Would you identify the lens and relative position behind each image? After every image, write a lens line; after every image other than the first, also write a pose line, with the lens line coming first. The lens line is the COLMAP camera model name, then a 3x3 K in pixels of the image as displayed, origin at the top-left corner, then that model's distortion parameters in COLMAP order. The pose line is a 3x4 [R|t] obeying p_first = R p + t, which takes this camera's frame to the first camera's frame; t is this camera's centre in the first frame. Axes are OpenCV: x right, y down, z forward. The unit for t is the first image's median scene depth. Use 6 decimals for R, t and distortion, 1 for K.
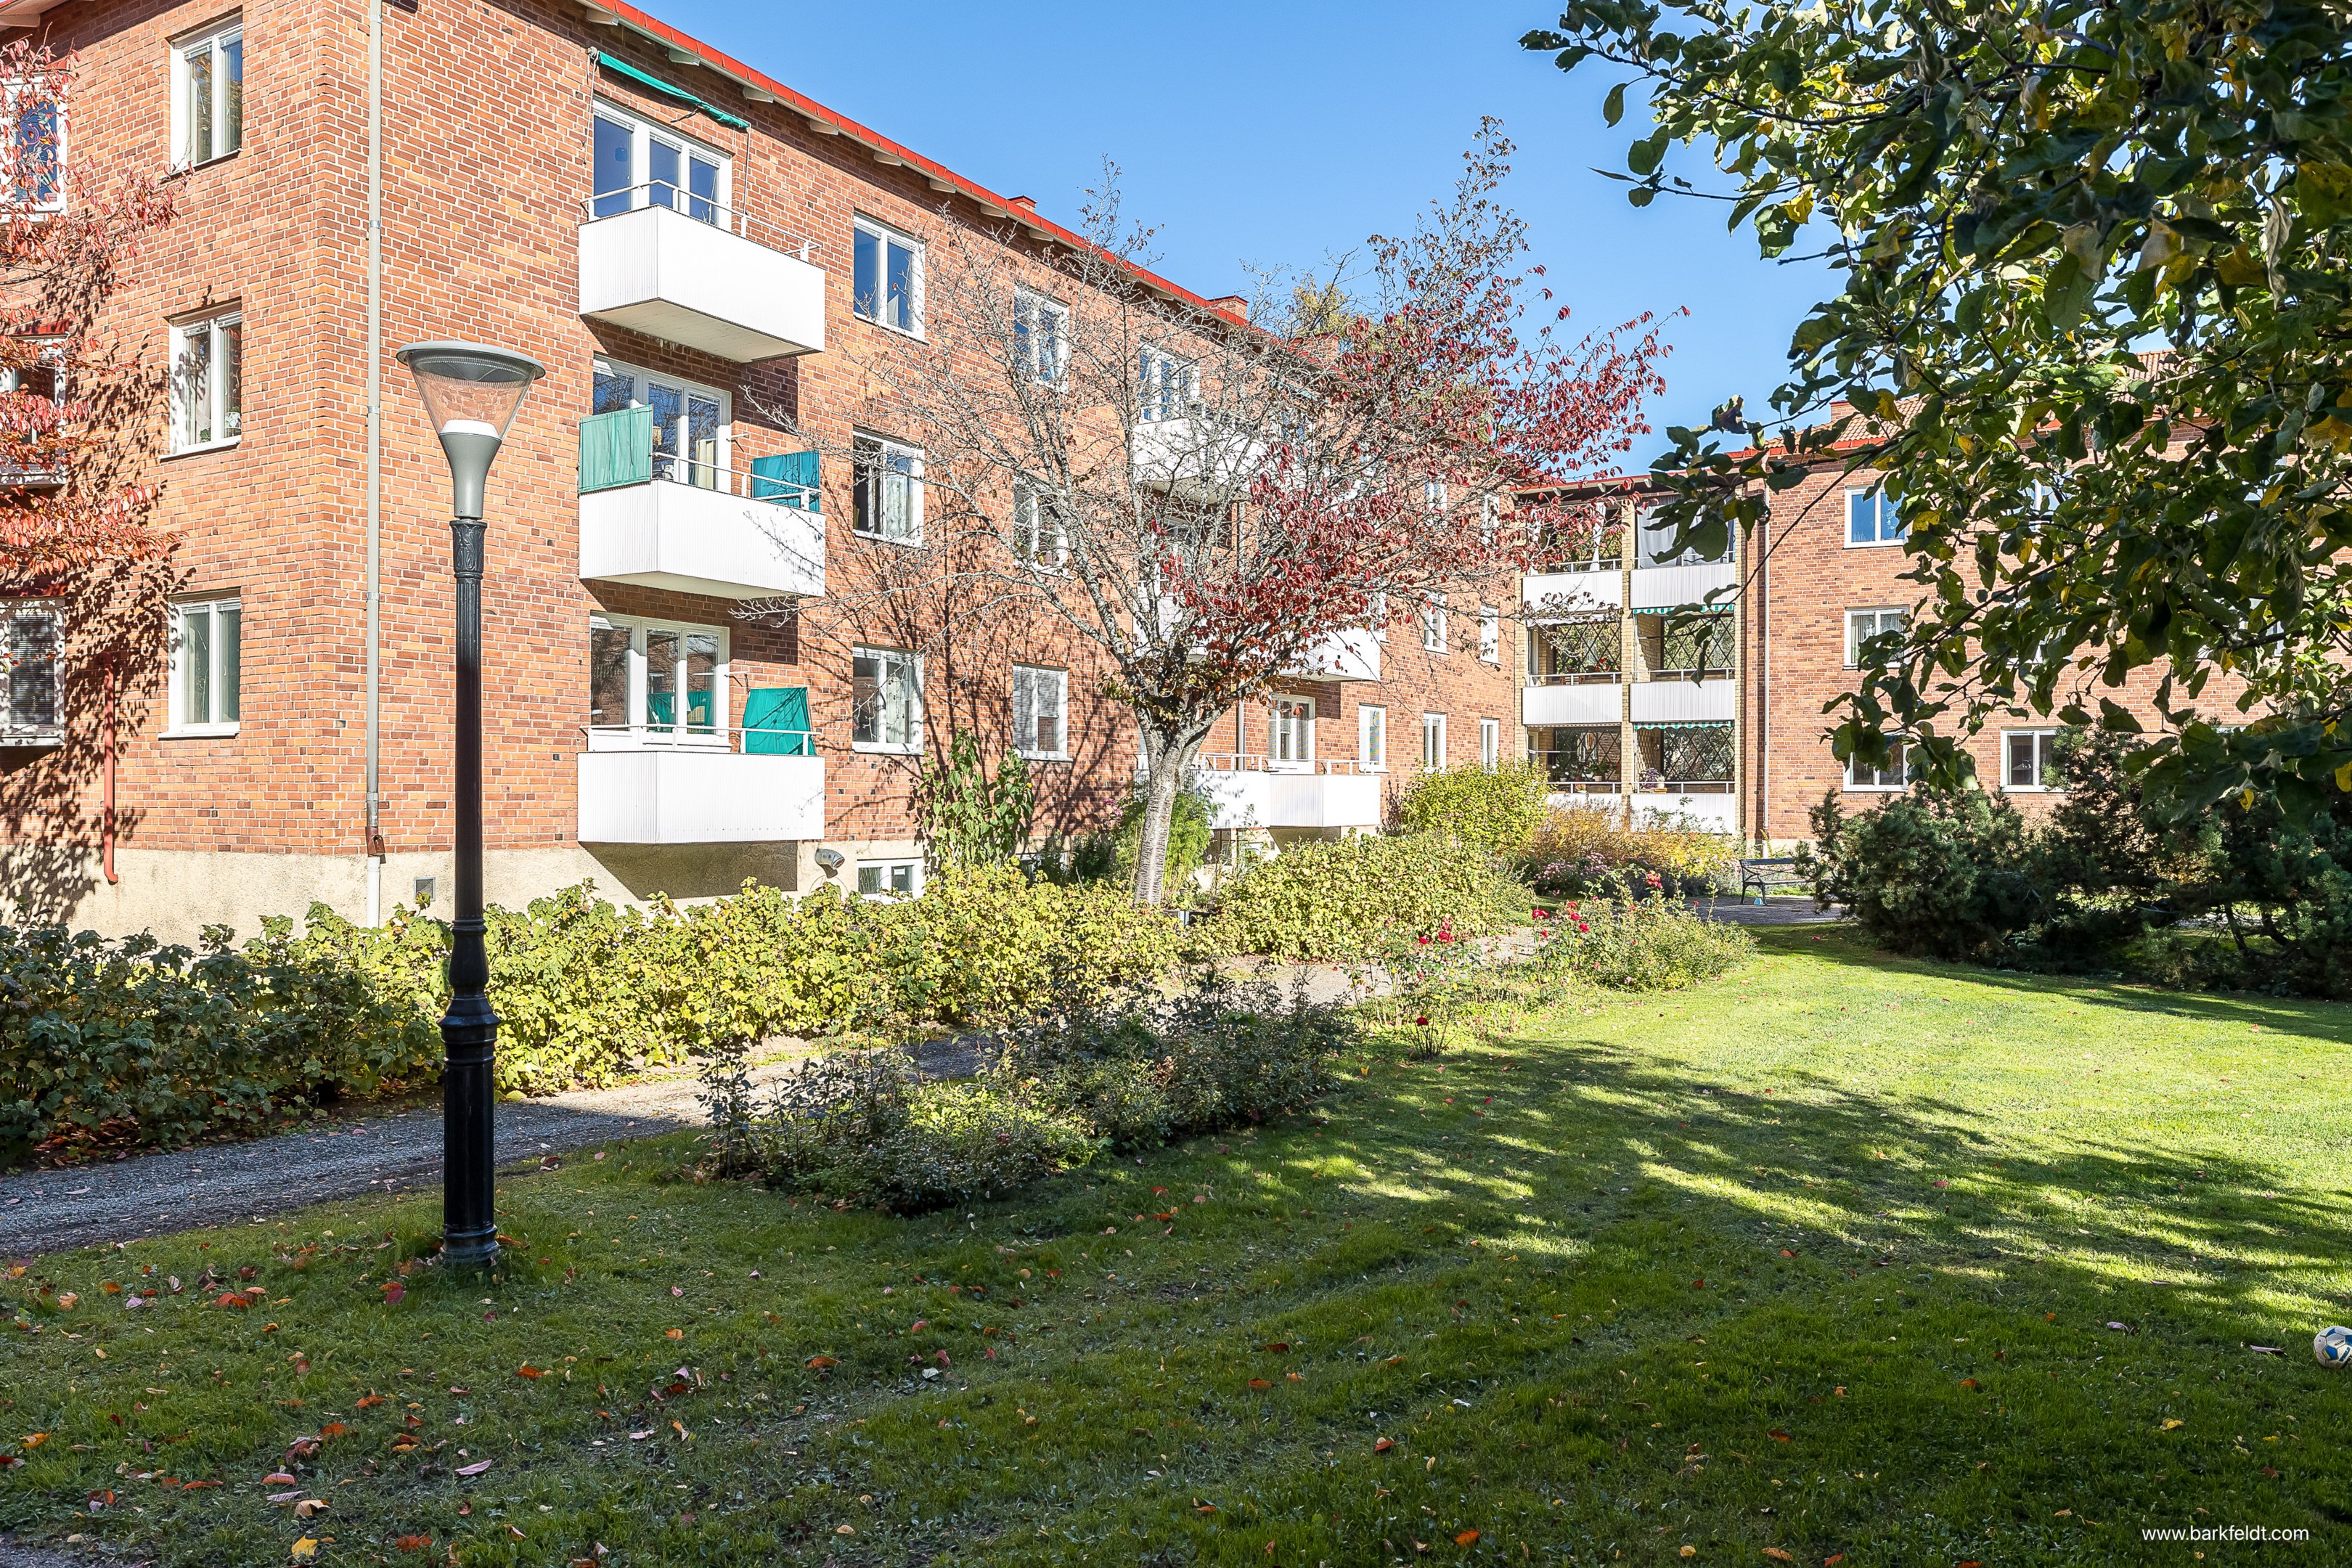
lens RADIAL K [[1673.1, 0, 1178.2], [0, 1673.1, 794.4], [0, 0, 1]] dist [0.000174, -0.000384]
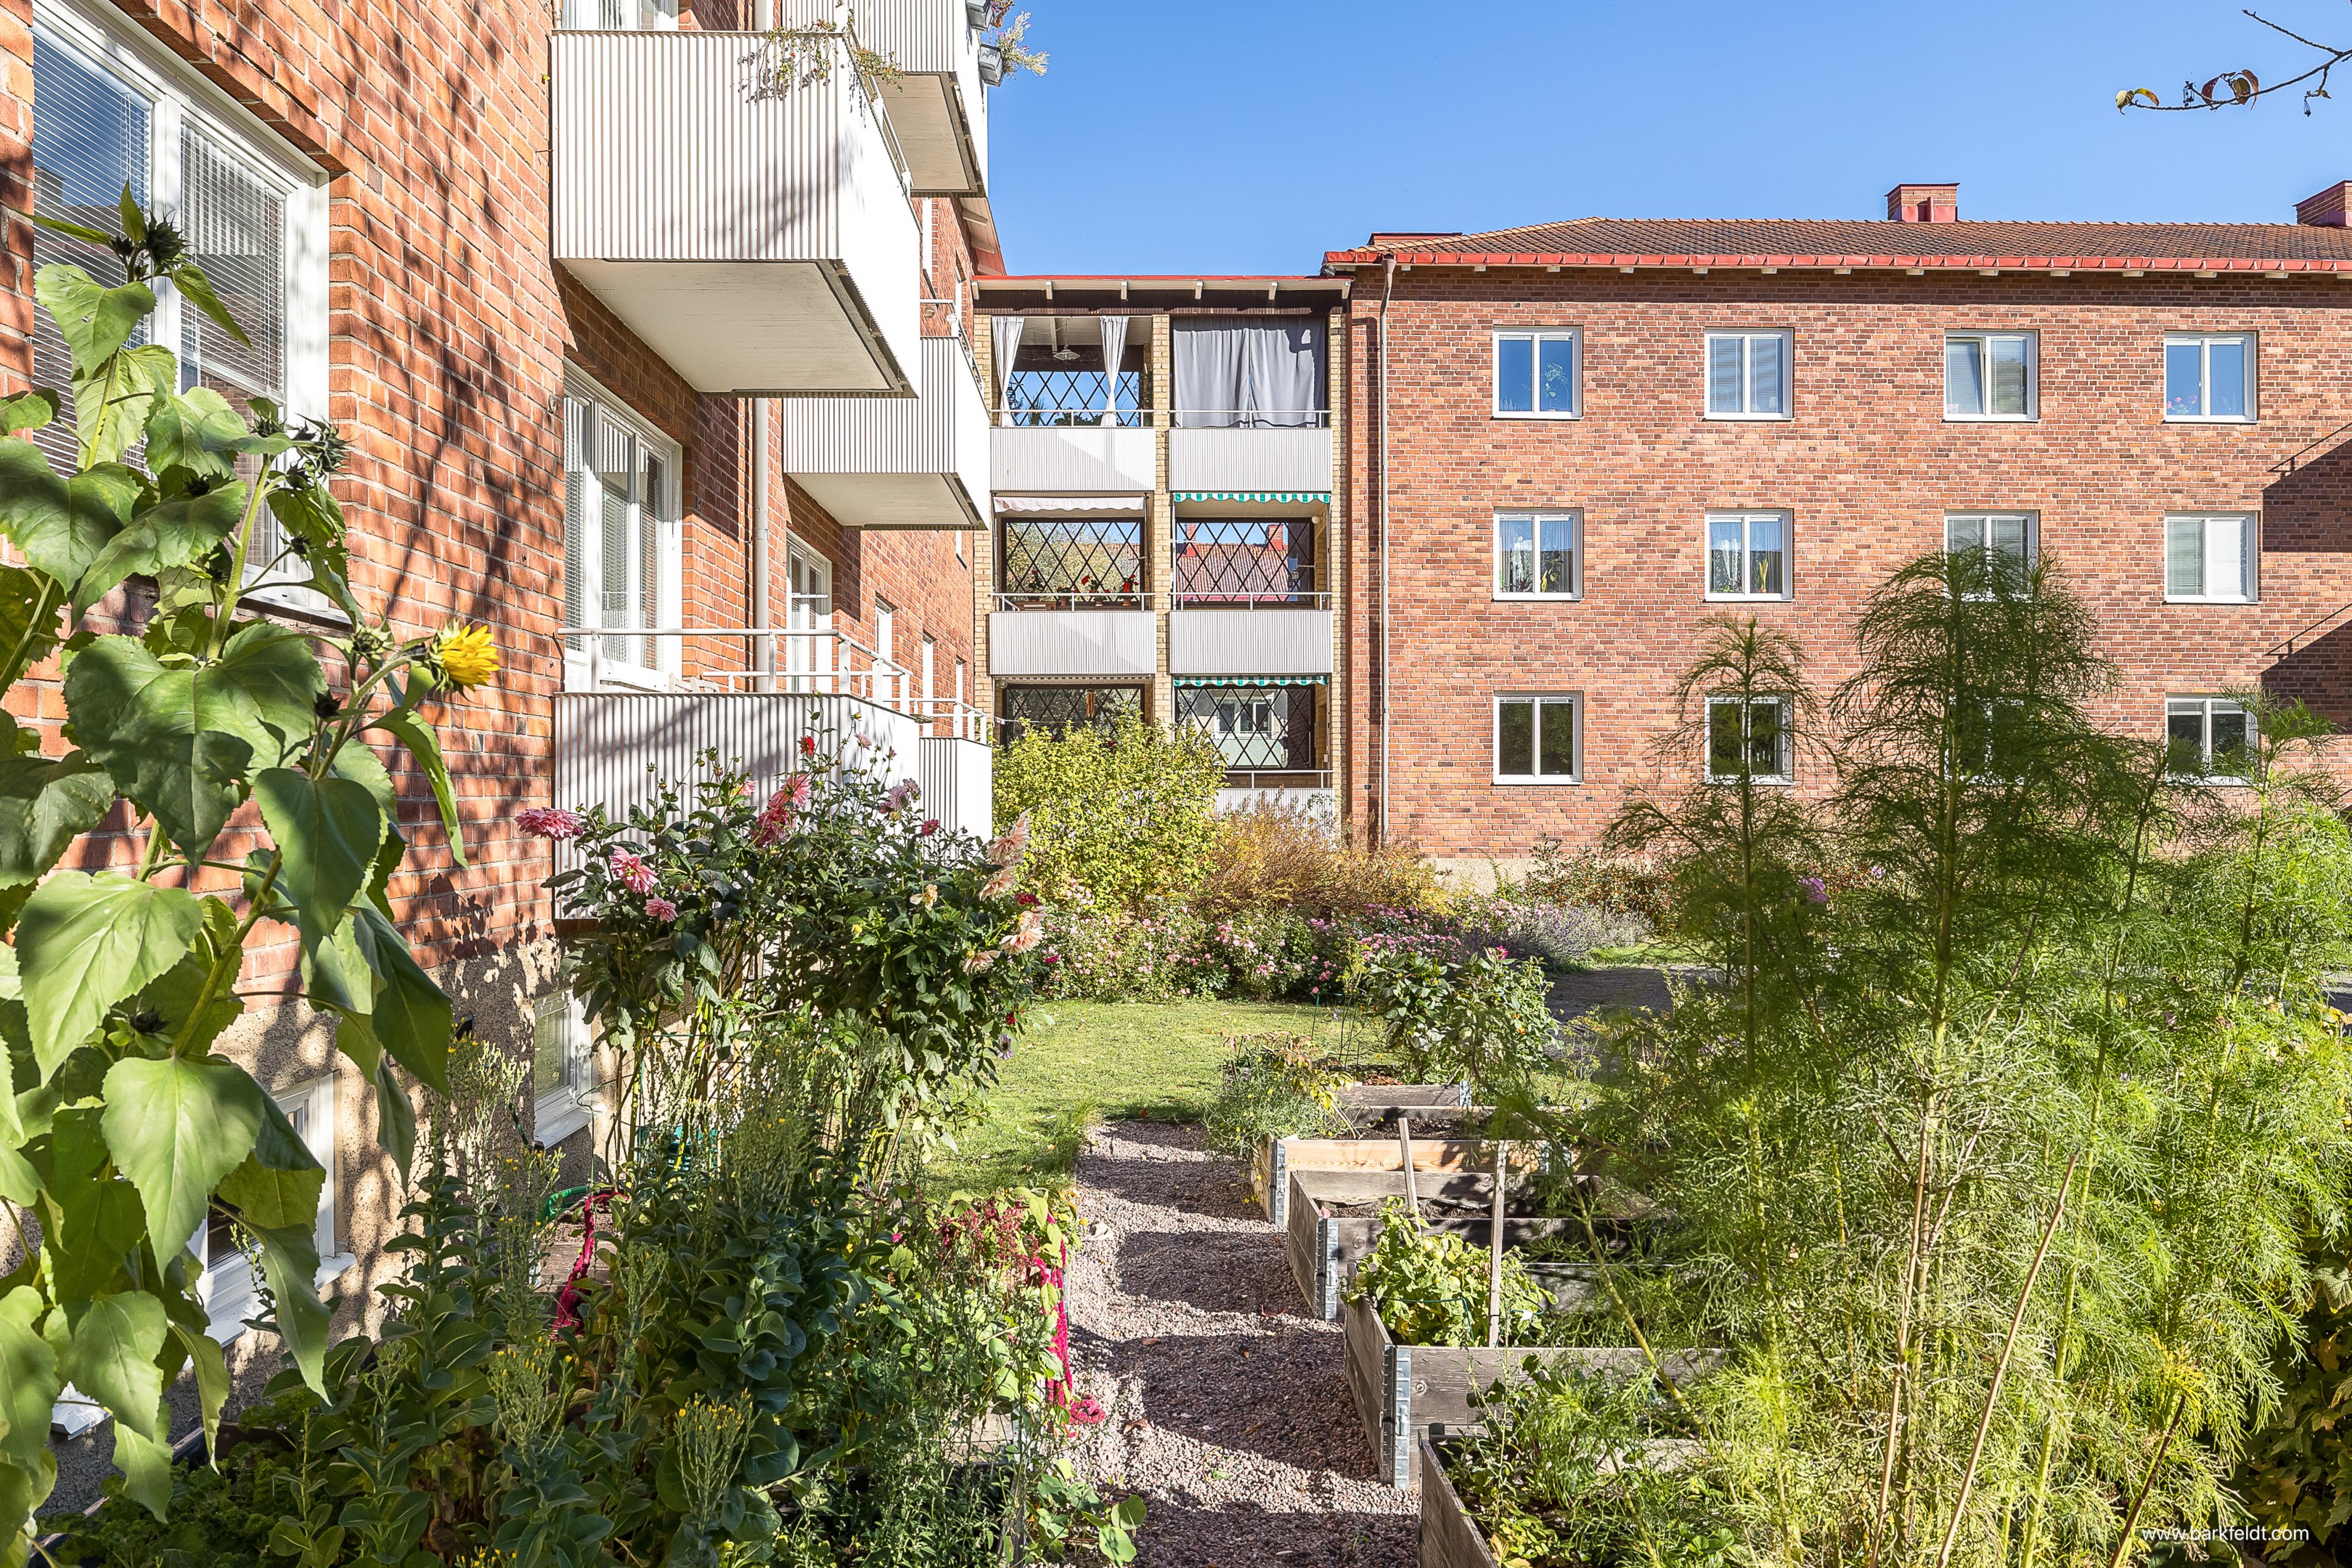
lens RADIAL K [[1649.9, 0, 1171.3], [0, 1649.9, 776.6], [0, 0, 1]] dist [0.001837, 0.004073]
pose [[0.845808, -0.000278, 0.533487, -0.057741], [0.005850, 0.999945, -0.008755, -0.000051], [-0.533455, 0.010526, 0.845763, 0.507280]]
